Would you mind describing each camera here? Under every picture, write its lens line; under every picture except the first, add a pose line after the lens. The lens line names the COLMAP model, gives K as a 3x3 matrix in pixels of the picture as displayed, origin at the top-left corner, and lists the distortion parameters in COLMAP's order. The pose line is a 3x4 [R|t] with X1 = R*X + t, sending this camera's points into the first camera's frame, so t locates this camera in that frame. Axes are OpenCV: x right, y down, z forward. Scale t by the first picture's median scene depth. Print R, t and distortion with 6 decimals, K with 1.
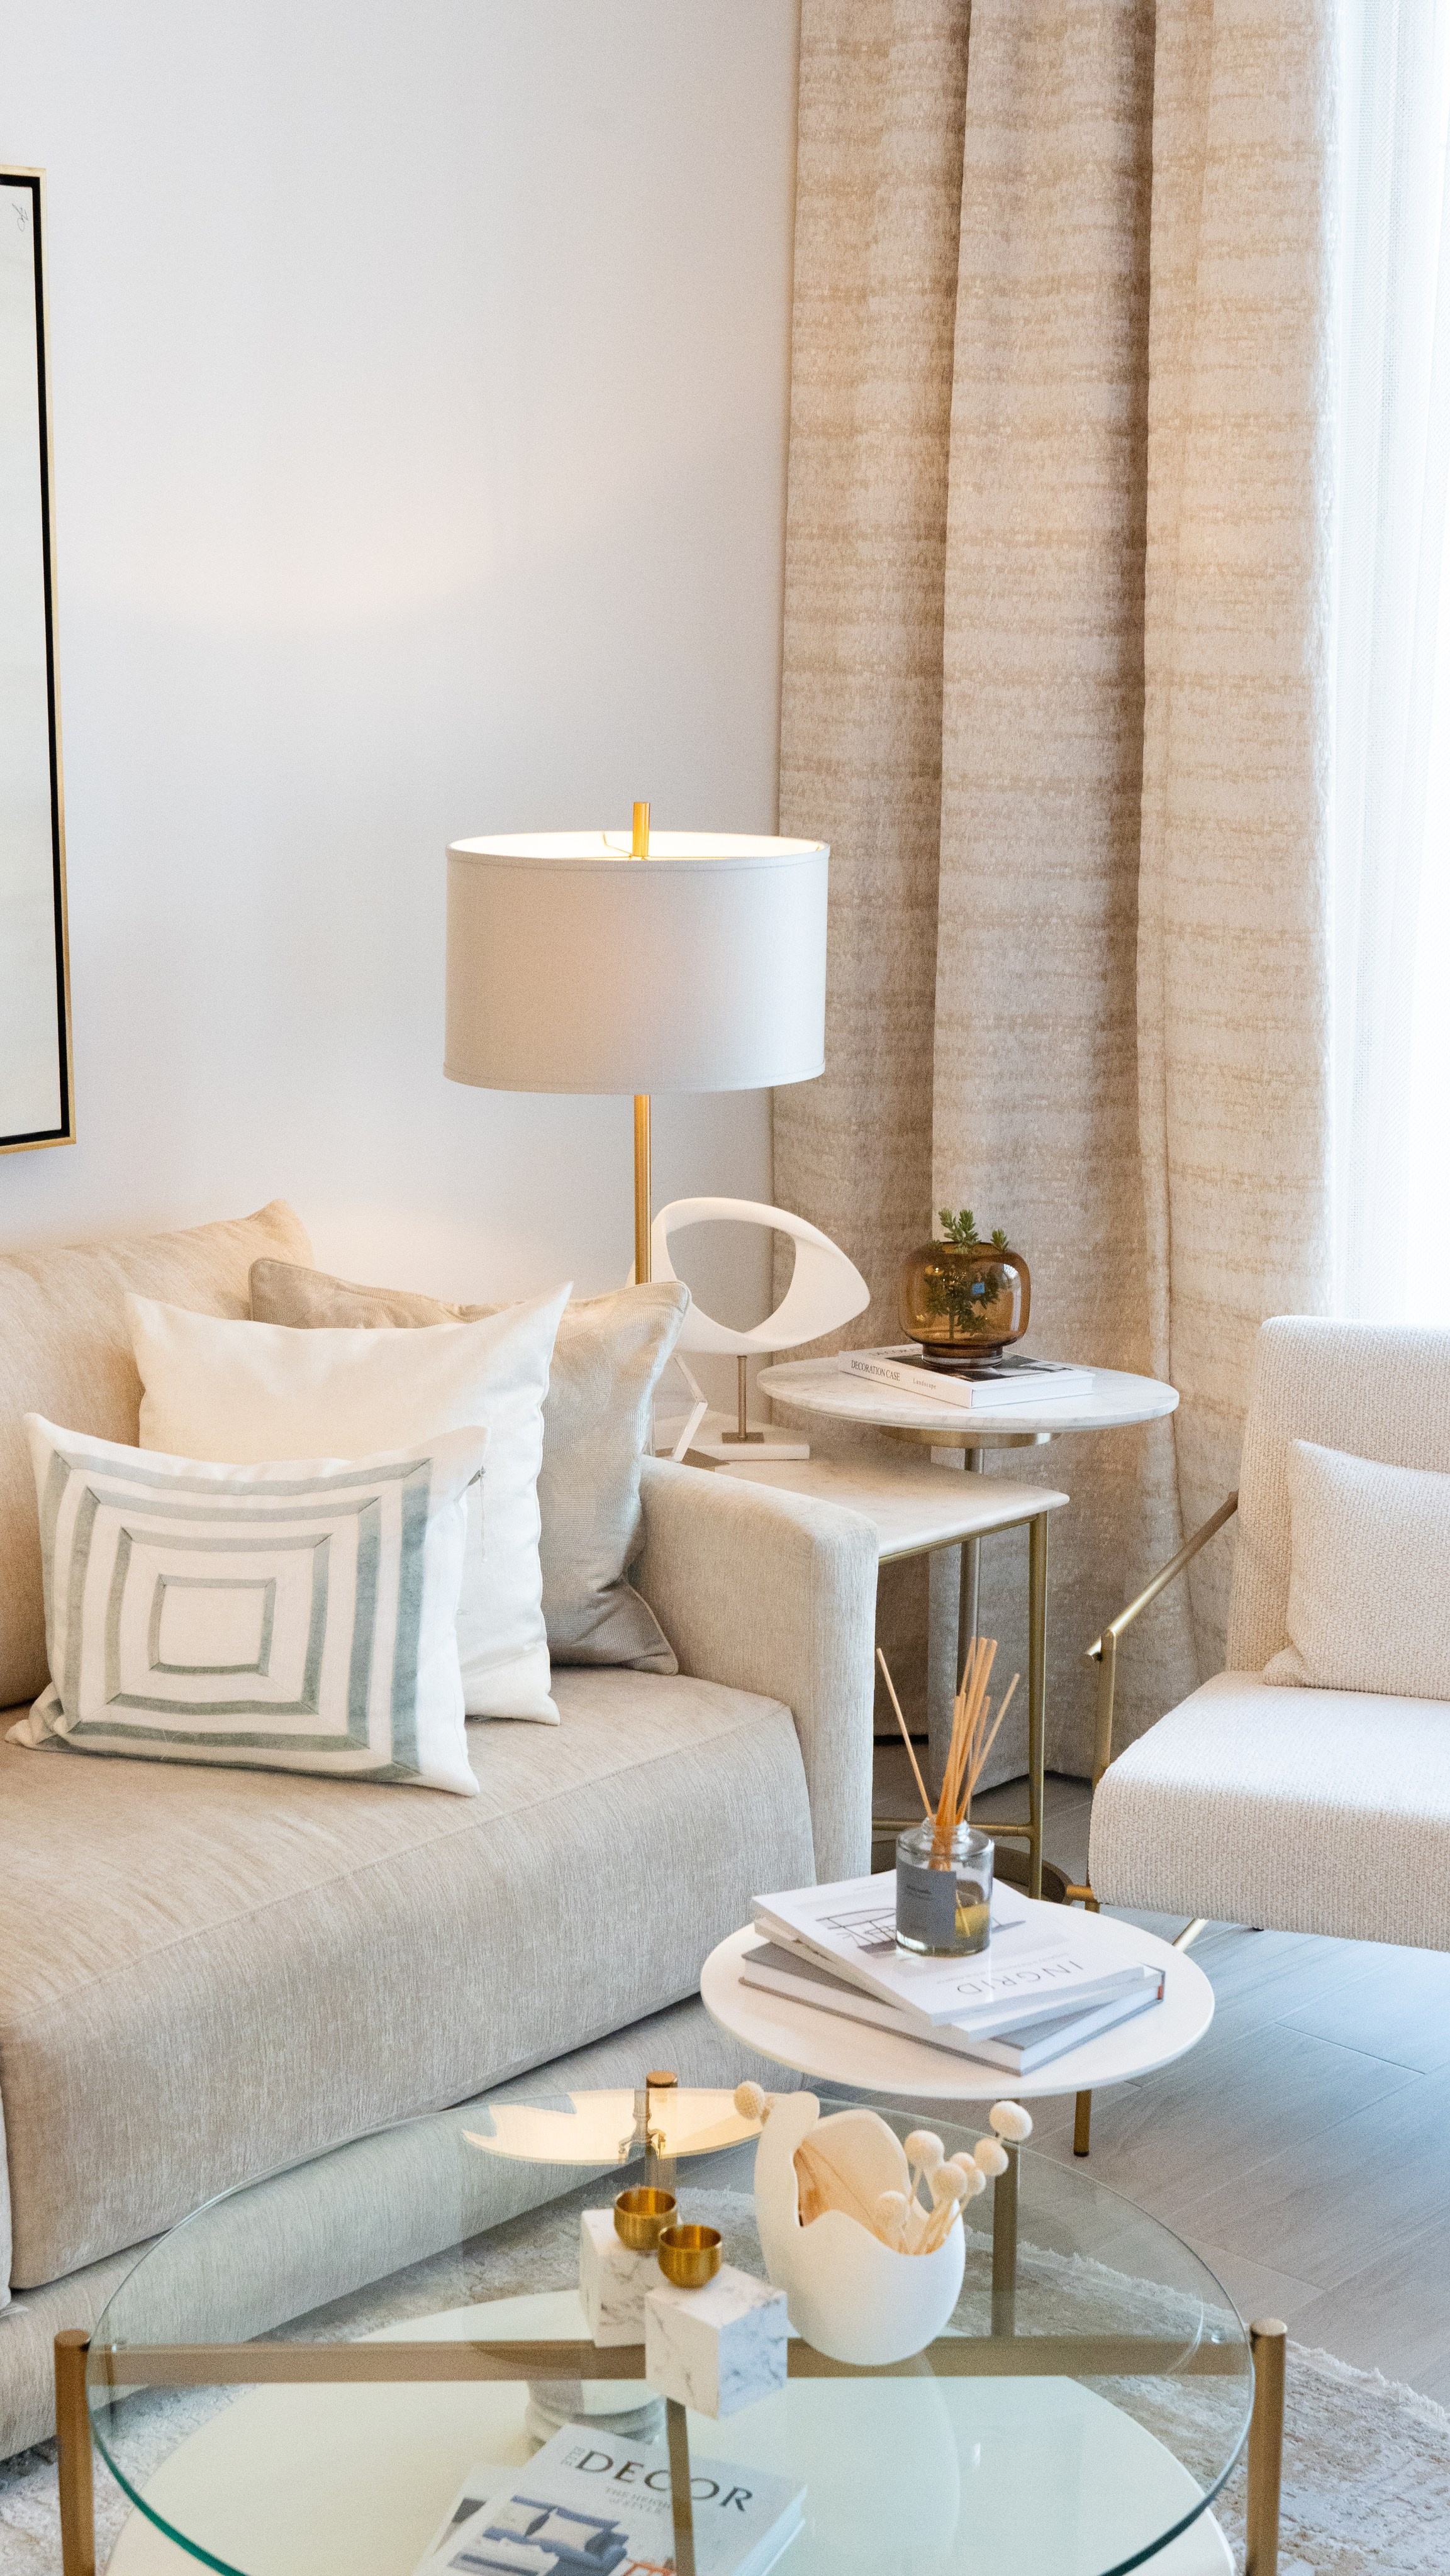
lens RADIAL K [[3571.5, 0, 726.4], [0, 3571.5, 1298.3], [0, 0, 1]] dist [0.063259, 0.000000]
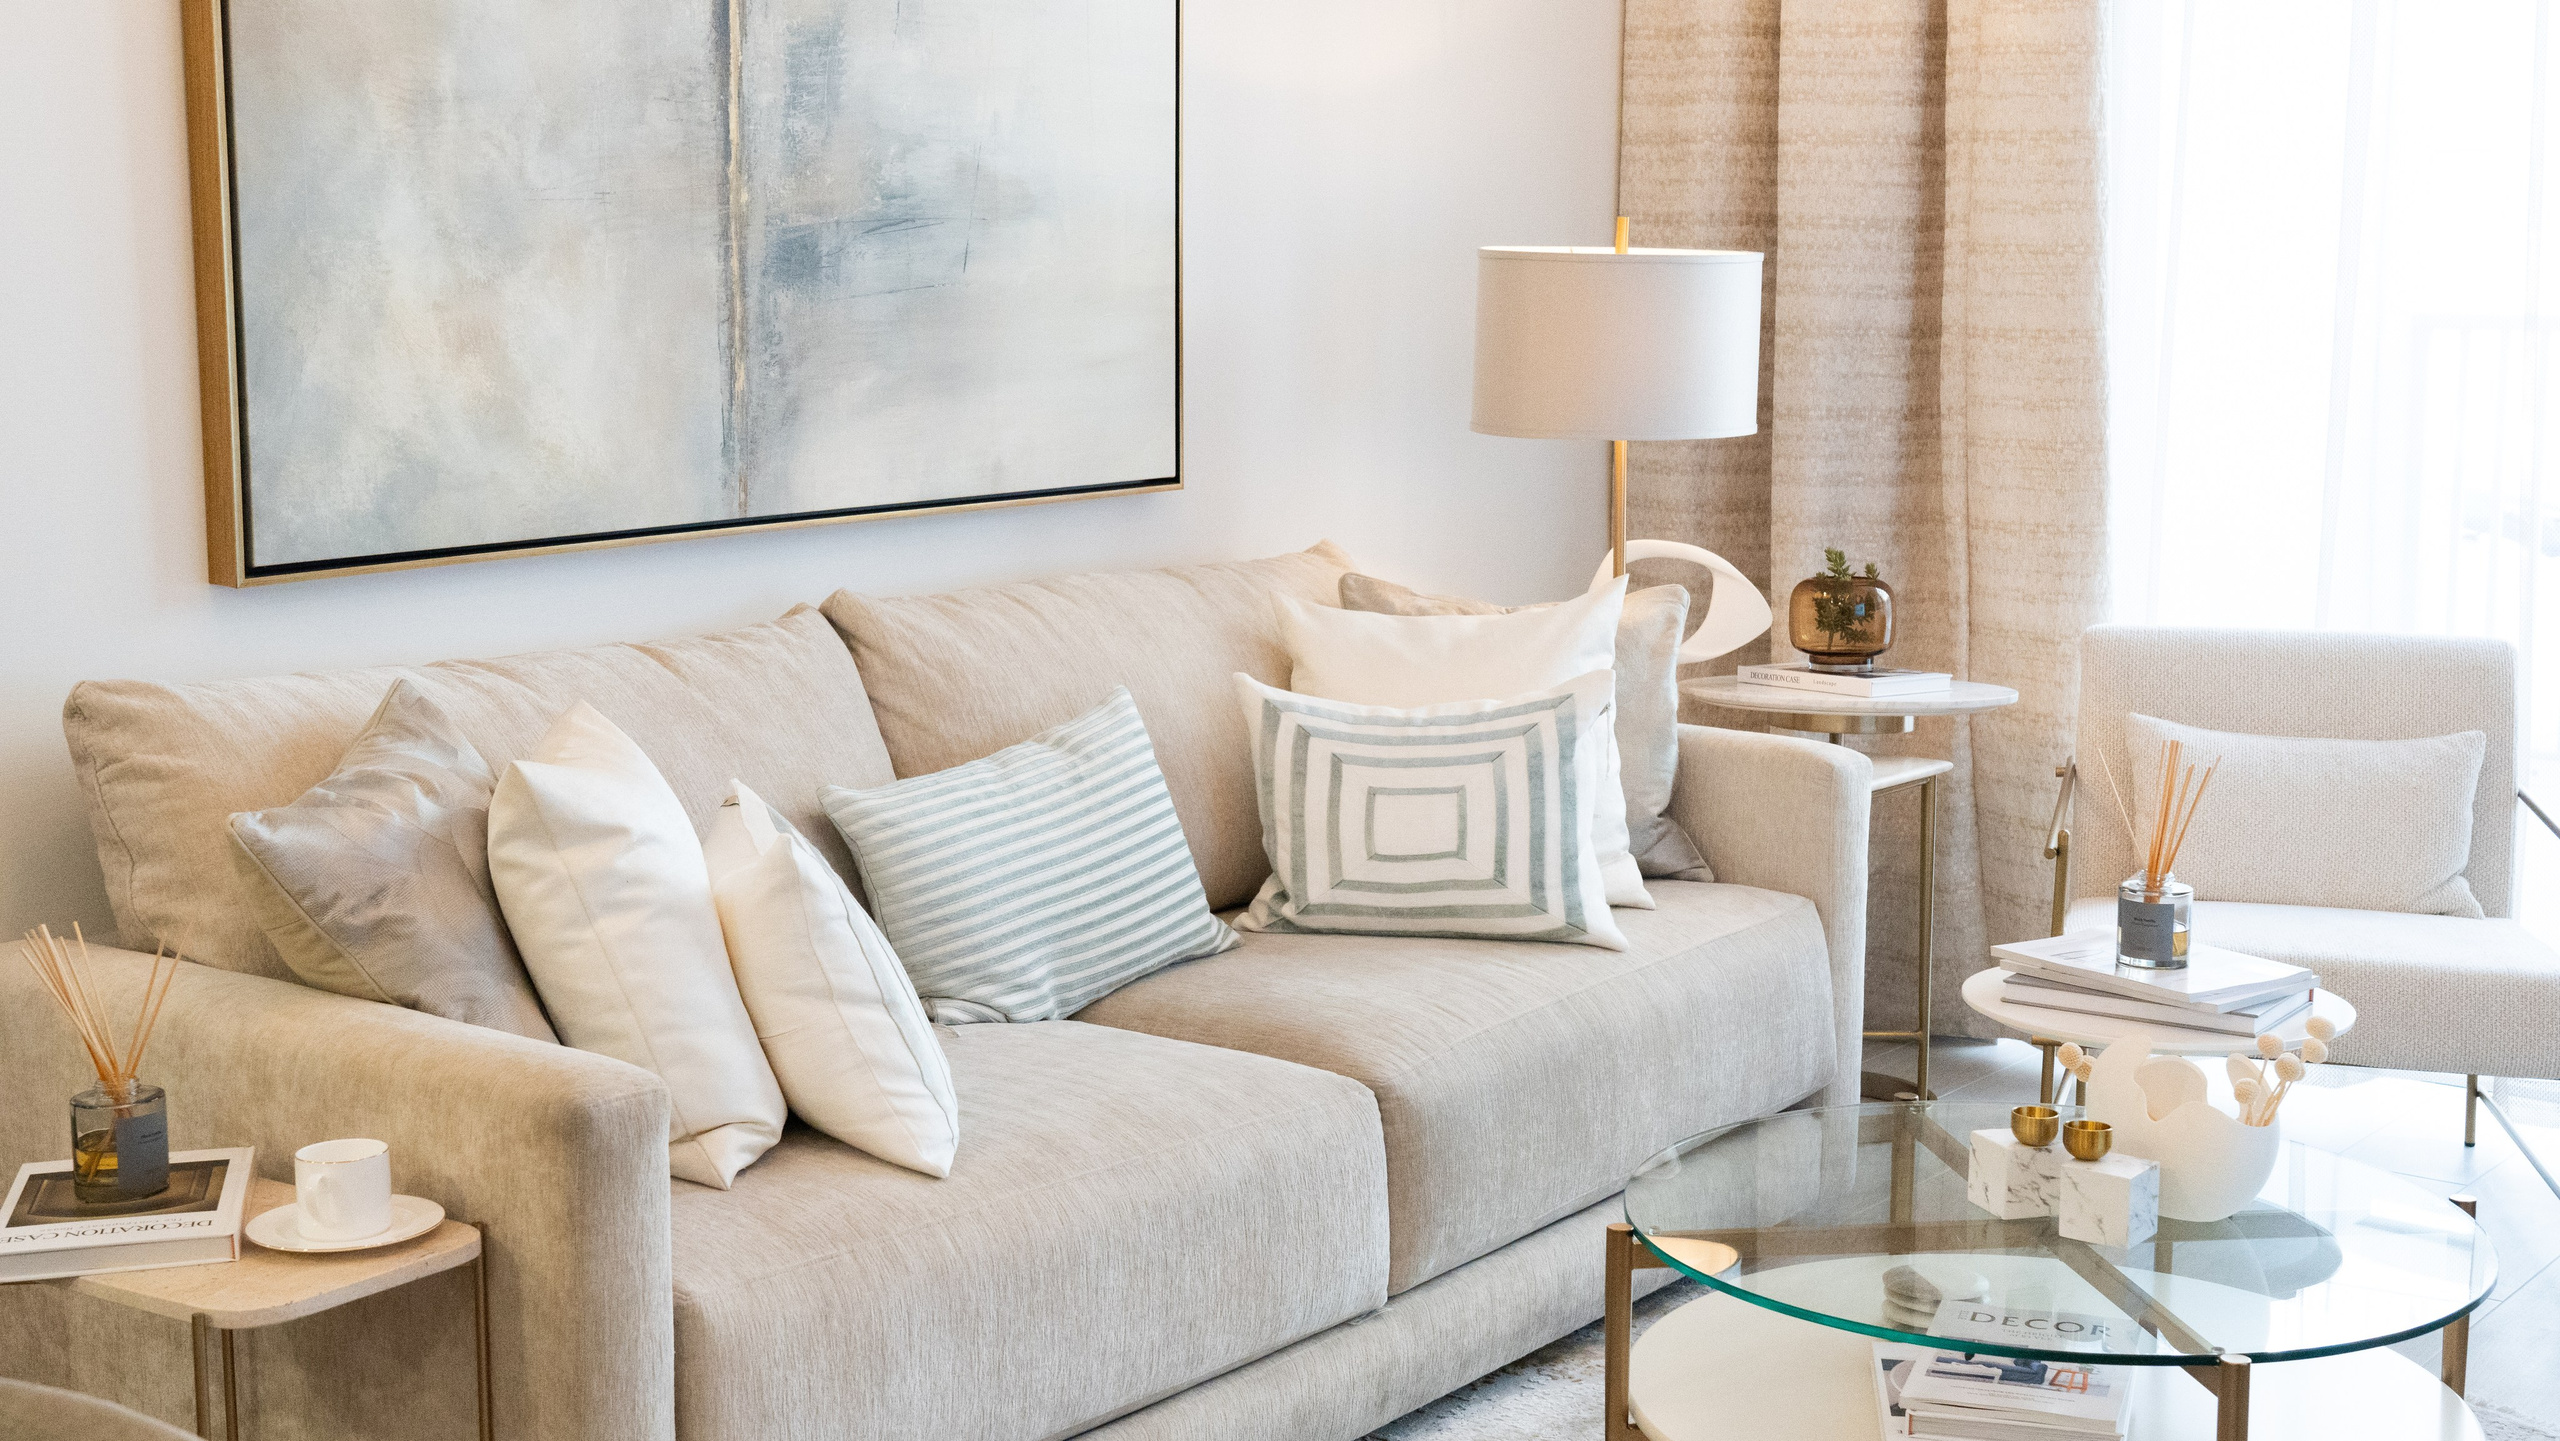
lens RADIAL K [[3311.7, 0, 1282.6], [0, 3311.7, 707.1], [0, 0, 1]] dist [0.029994, 0.000000]
pose [[0.994707, -0.017018, 0.101335, -0.261968], [0.022937, 0.998080, -0.057533, 0.098659], [-0.100161, 0.059553, 0.993187, -0.145390]]
